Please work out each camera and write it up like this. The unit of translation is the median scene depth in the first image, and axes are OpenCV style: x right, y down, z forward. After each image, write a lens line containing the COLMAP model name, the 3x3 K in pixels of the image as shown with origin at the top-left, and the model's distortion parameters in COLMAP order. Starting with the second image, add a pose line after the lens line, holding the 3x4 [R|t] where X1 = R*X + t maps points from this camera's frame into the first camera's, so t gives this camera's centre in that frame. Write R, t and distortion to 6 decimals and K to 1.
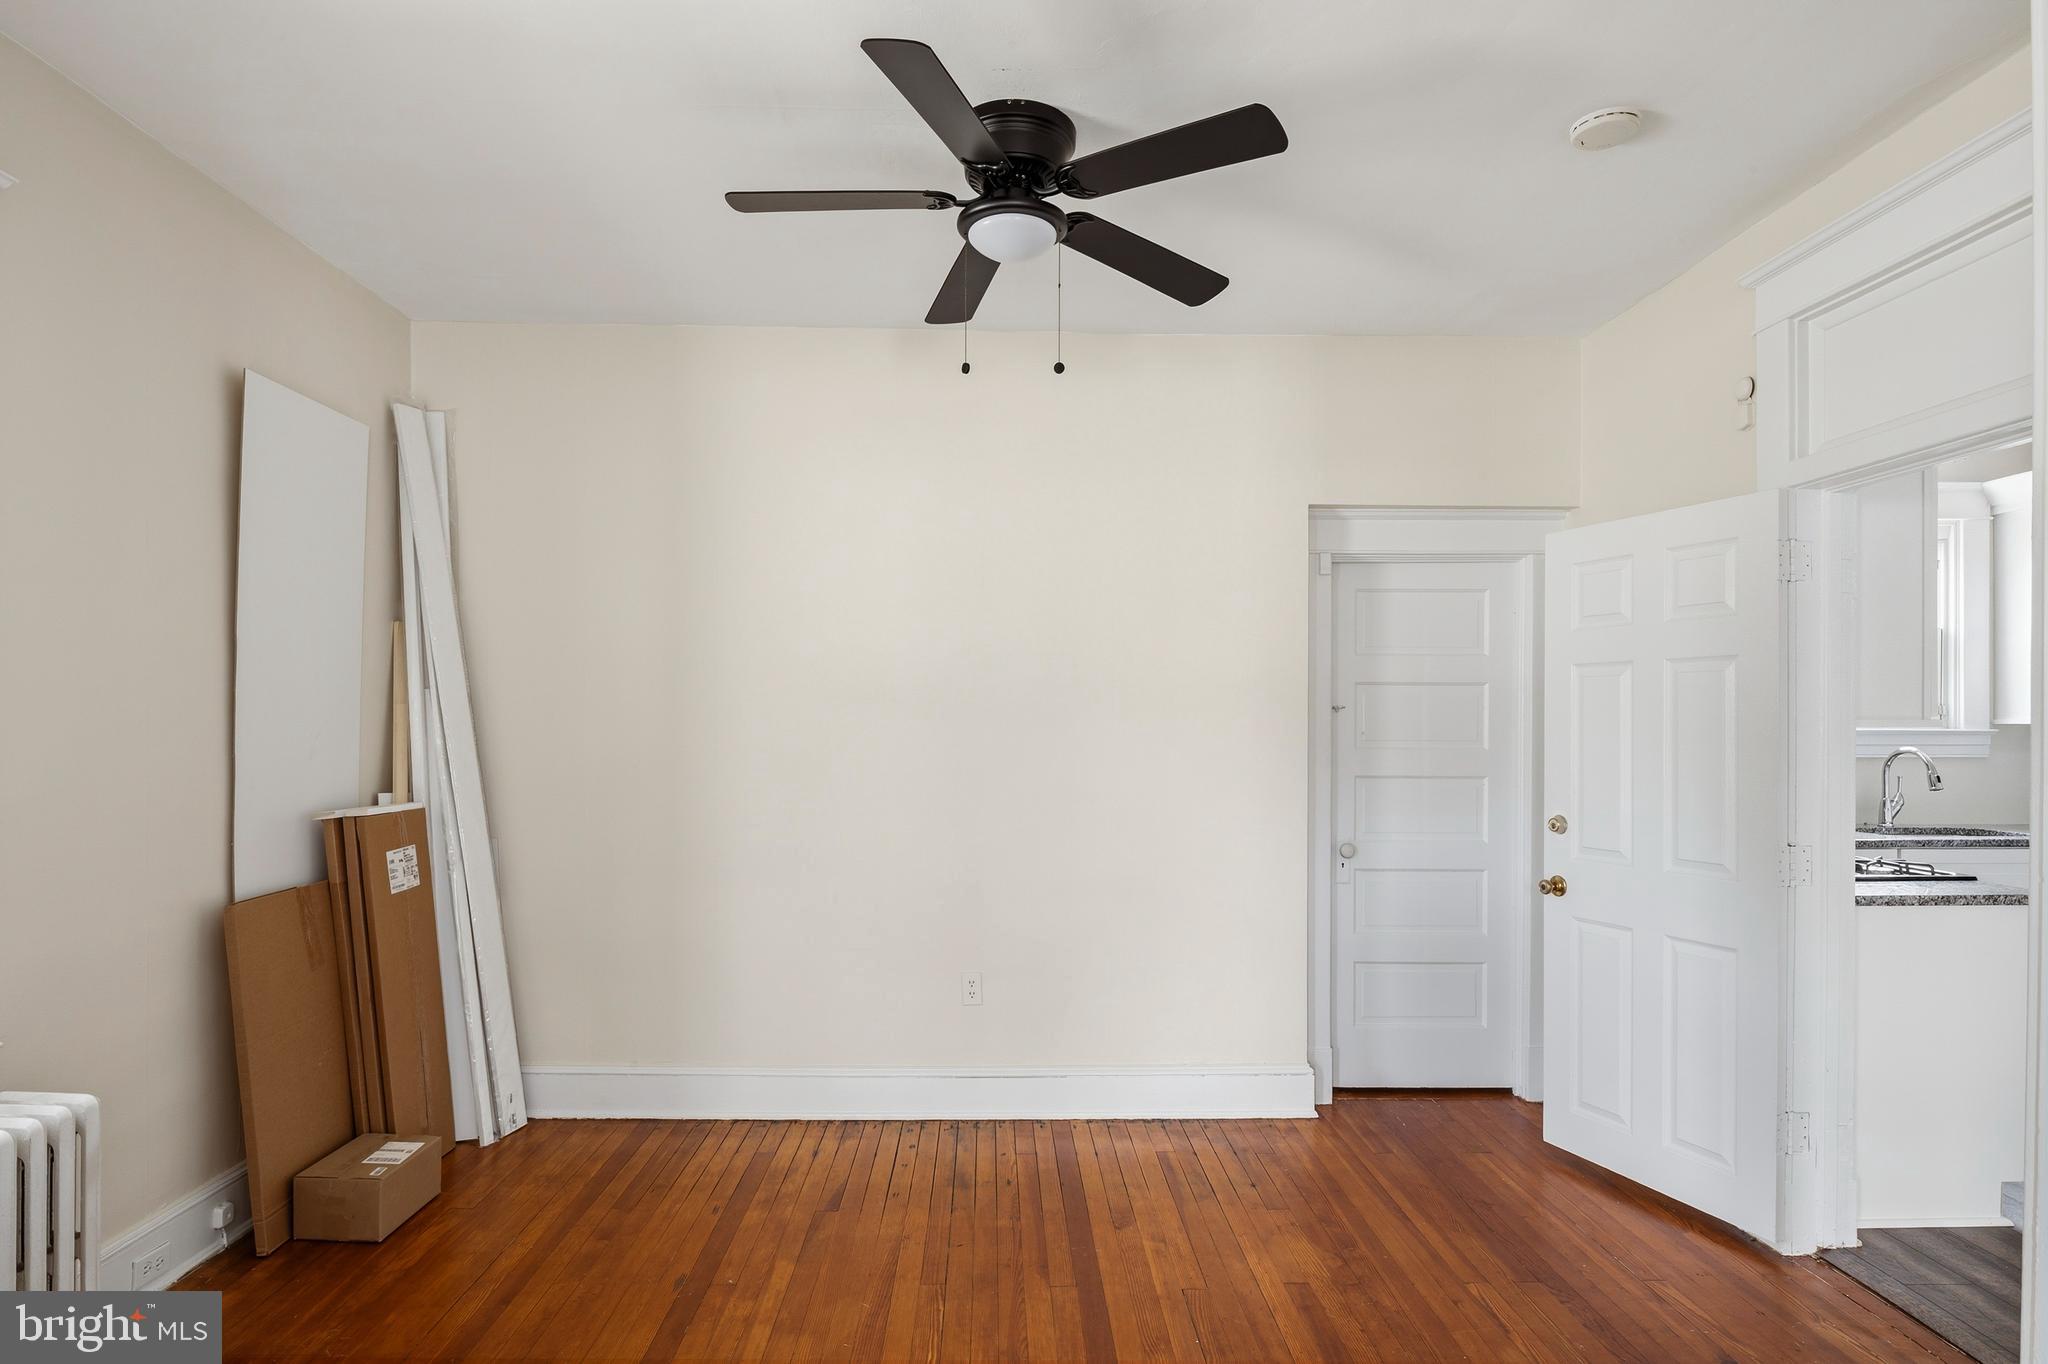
lens RADIAL K [[1114.8, 0, 1013.7], [0, 1114.8, 724.8], [0, 0, 1]] dist [-0.004677, -0.001112]
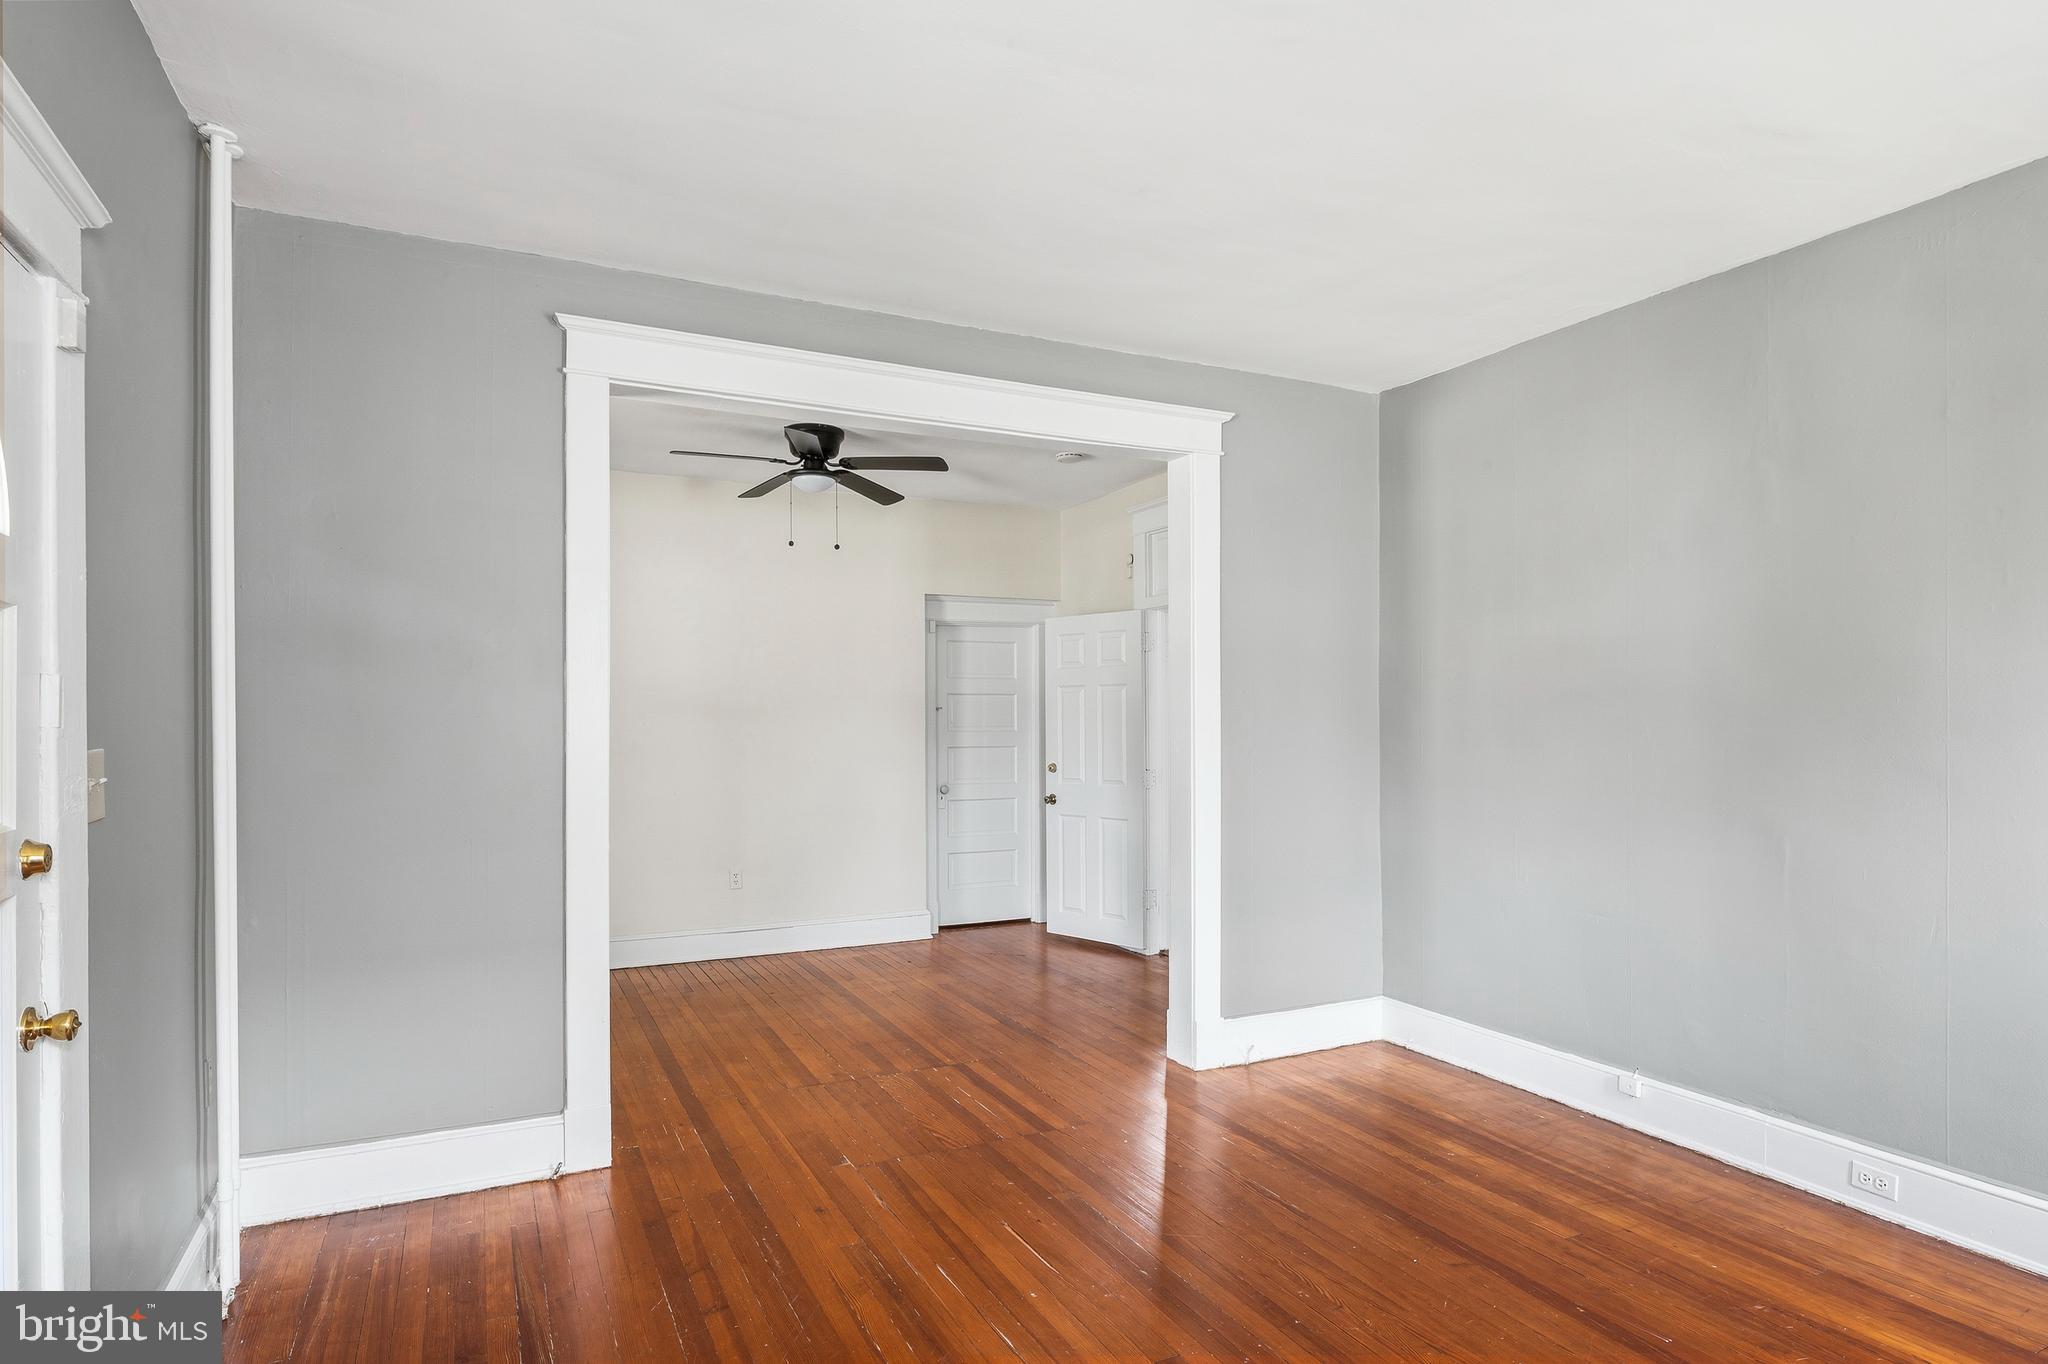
lens RADIAL K [[1111.0, 0, 1026.0], [0, 1111.0, 716.2], [0, 0, 1]] dist [0.000333, -0.000005]
pose [[0.906296, -0.006270, 0.422597, -0.394145], [0.007714, 0.999969, -0.001707, 0.001693], [-0.422573, 0.004807, 0.906316, -0.782636]]
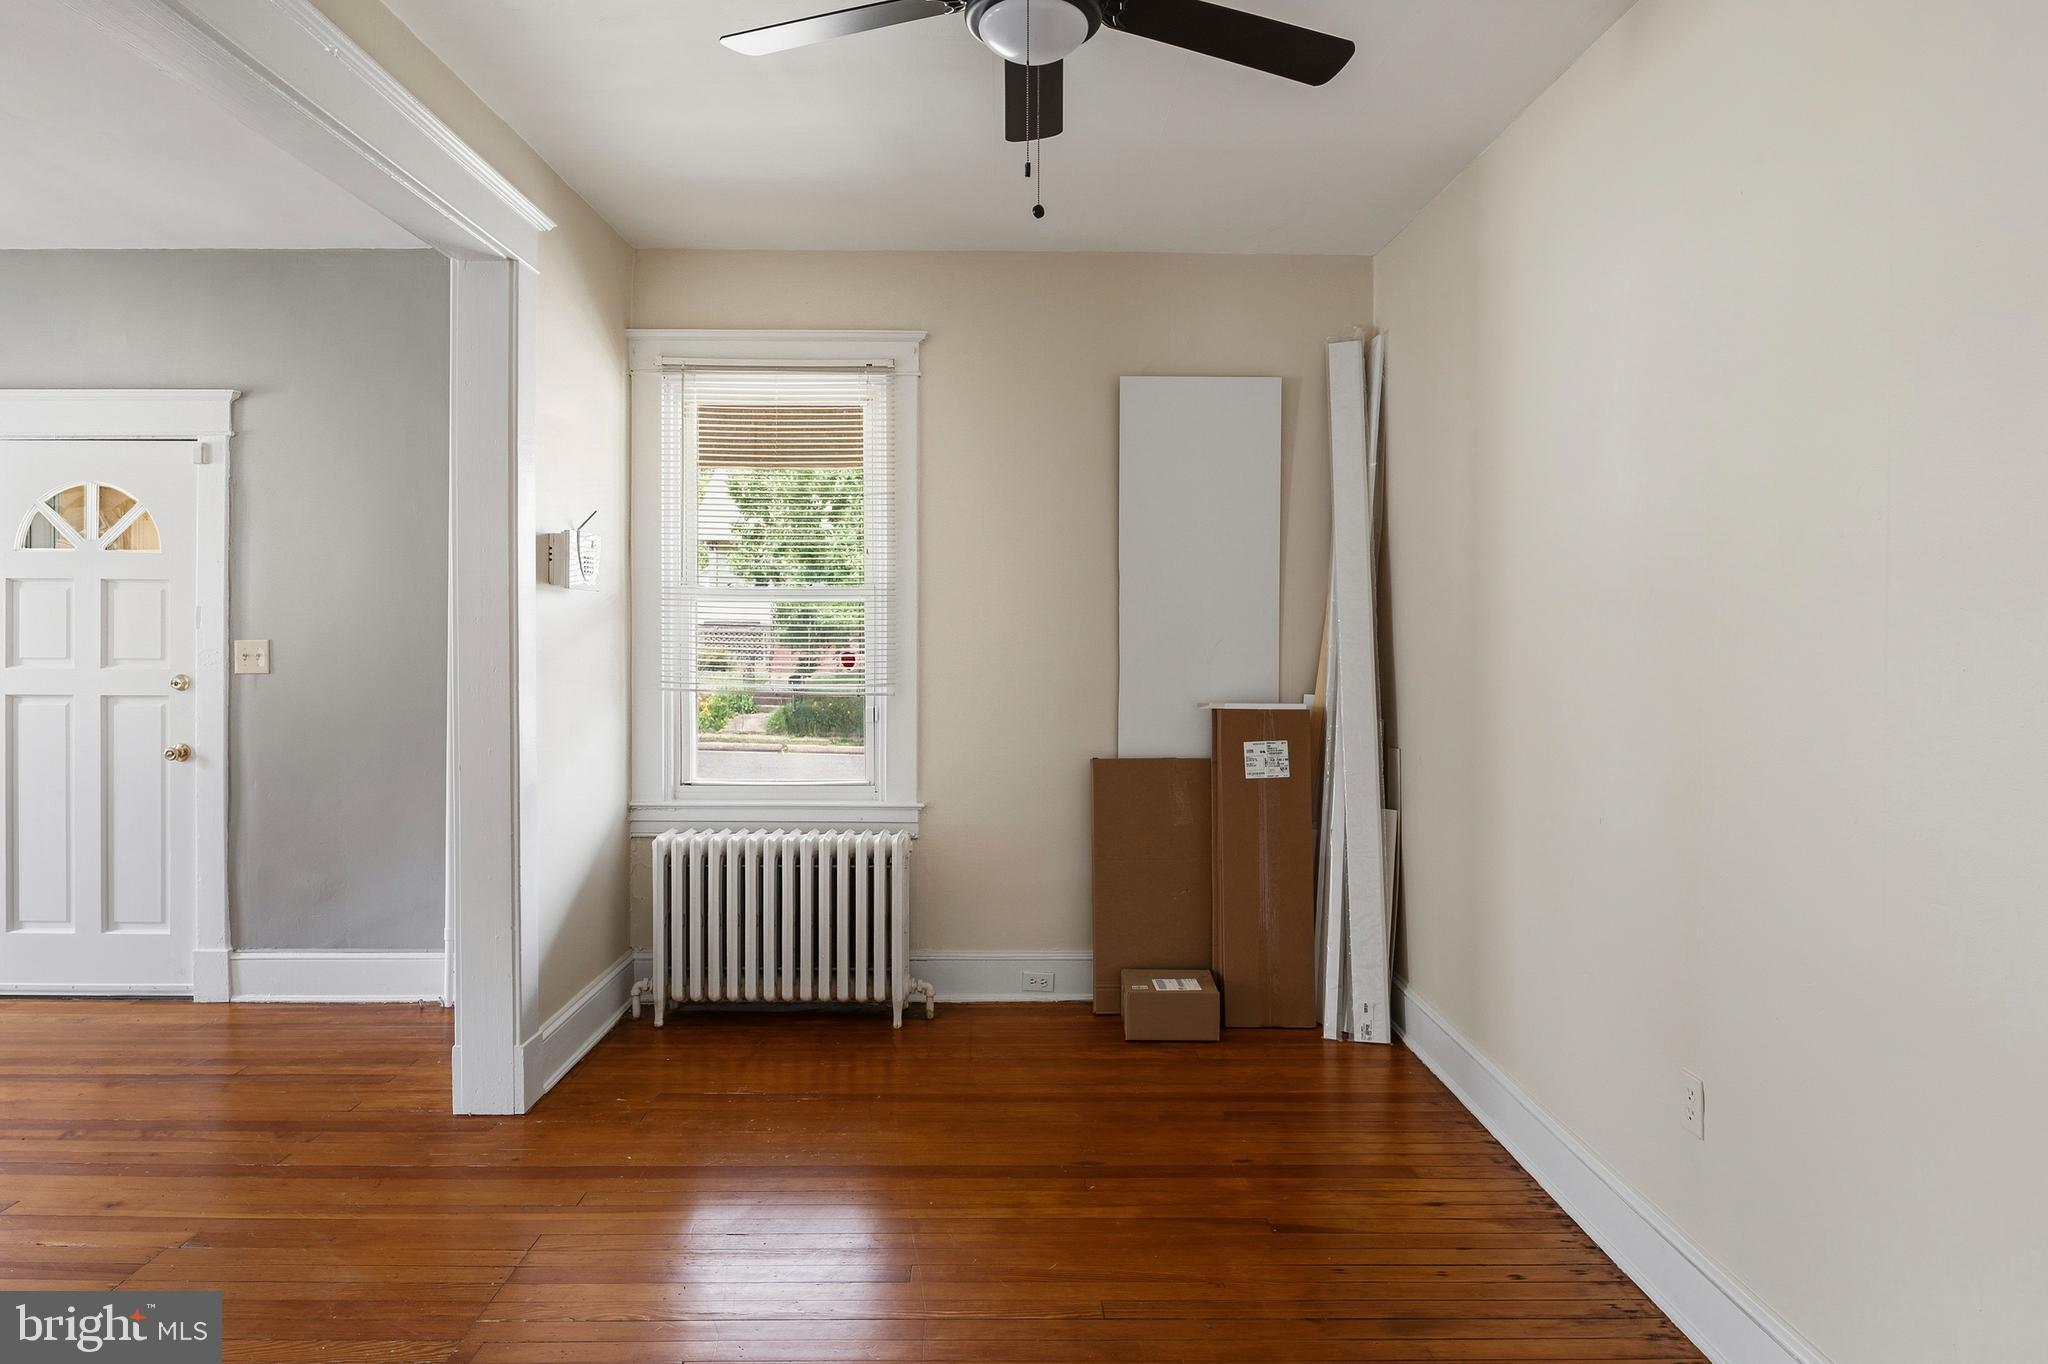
lens RADIAL K [[1130.4, 0, 1016.1], [0, 1130.4, 624.8], [0, 0, 1]] dist [-0.003044, -0.002554]
pose [[-0.010292, -0.003463, -0.999941, 0.622594], [-0.004196, 0.999985, -0.003420, -0.004378], [0.999938, 0.004161, -0.010306, 0.759915]]
